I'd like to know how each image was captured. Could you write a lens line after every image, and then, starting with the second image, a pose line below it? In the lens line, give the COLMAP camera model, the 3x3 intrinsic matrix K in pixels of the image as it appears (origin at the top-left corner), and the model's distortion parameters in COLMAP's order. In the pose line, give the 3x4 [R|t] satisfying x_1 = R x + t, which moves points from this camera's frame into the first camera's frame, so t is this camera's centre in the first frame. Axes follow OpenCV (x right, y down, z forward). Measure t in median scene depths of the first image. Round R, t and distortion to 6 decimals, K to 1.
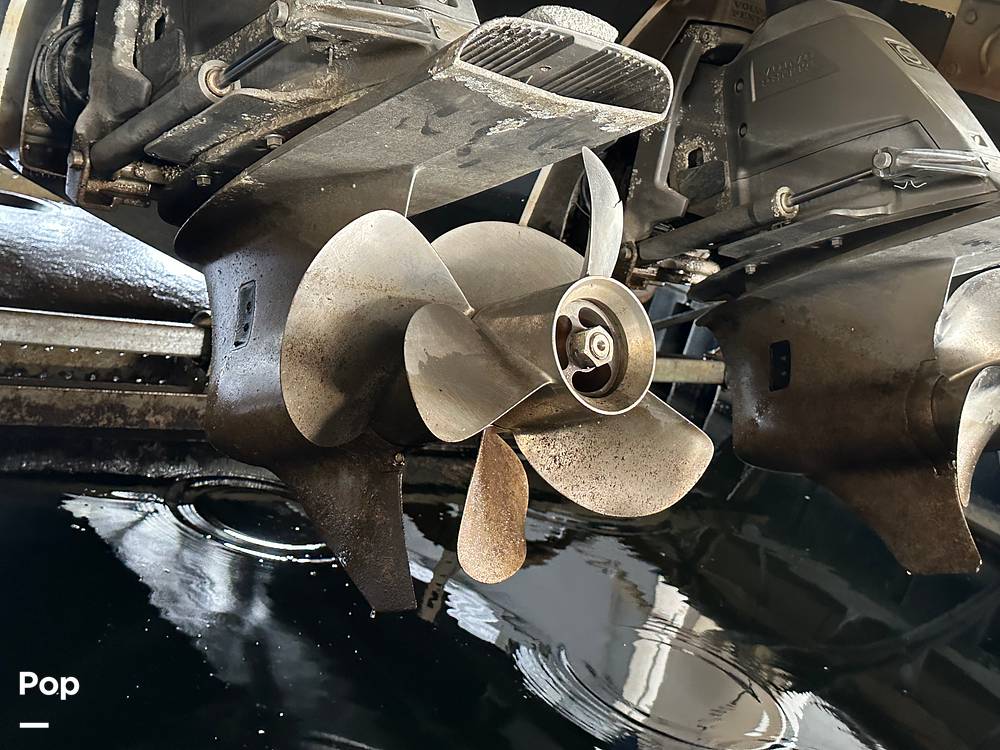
lens RADIAL K [[1326.2, 0, 495.5], [0, 1326.2, 375.2], [0, 0, 1]] dist [0.108883, 0.000000]
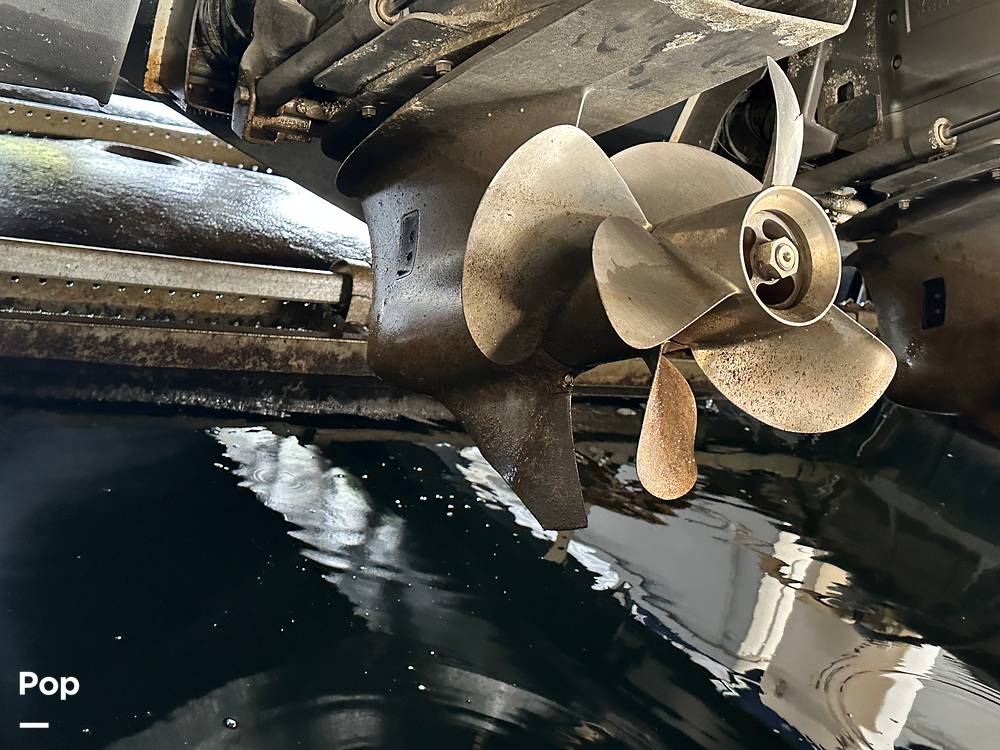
lens RADIAL K [[1326.2, 0, 504.9], [0, 1326.2, 373.2], [0, 0, 1]] dist [0.108883, 0.000000]
pose [[0.997575, 0.001498, -0.069588, -0.036113], [0.000045, 0.999754, 0.022180, 0.025261], [0.069604, -0.022130, 0.997329, -0.006752]]
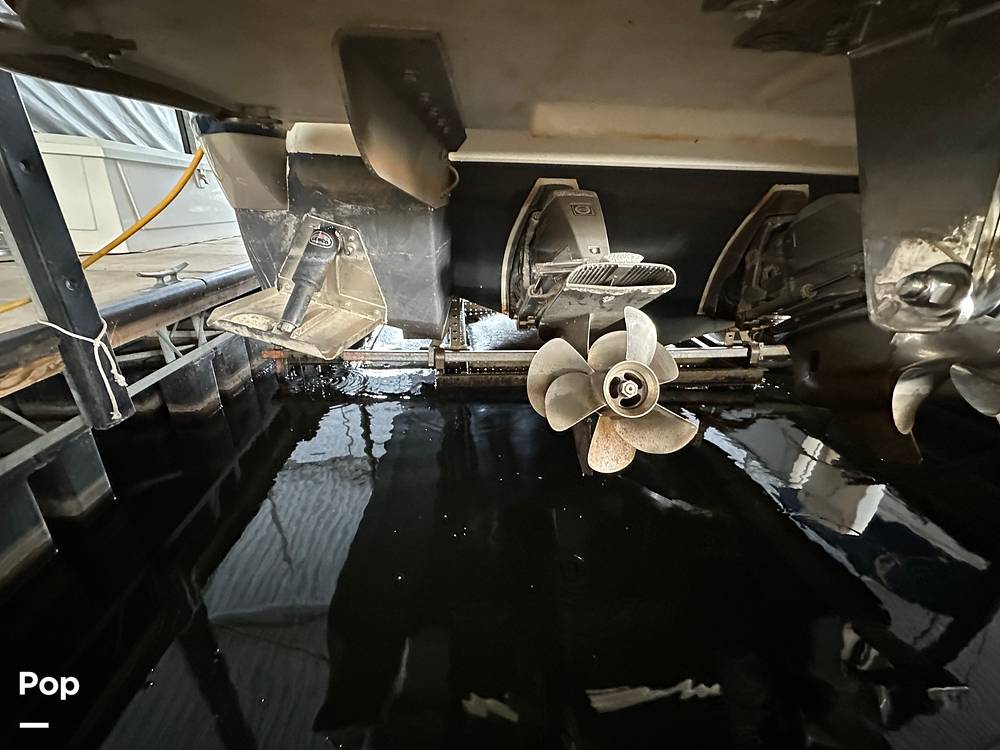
lens RADIAL K [[429.0, 0, 503.9], [0, 429.0, 357.0], [0, 0, 1]] dist [0.001073, -0.001516]
pose [[0.834965, -0.054287, -0.547619, 0.191832], [0.066781, 0.997763, 0.002912, -0.058933], [0.546236, -0.039002, 0.836723, 0.119357]]
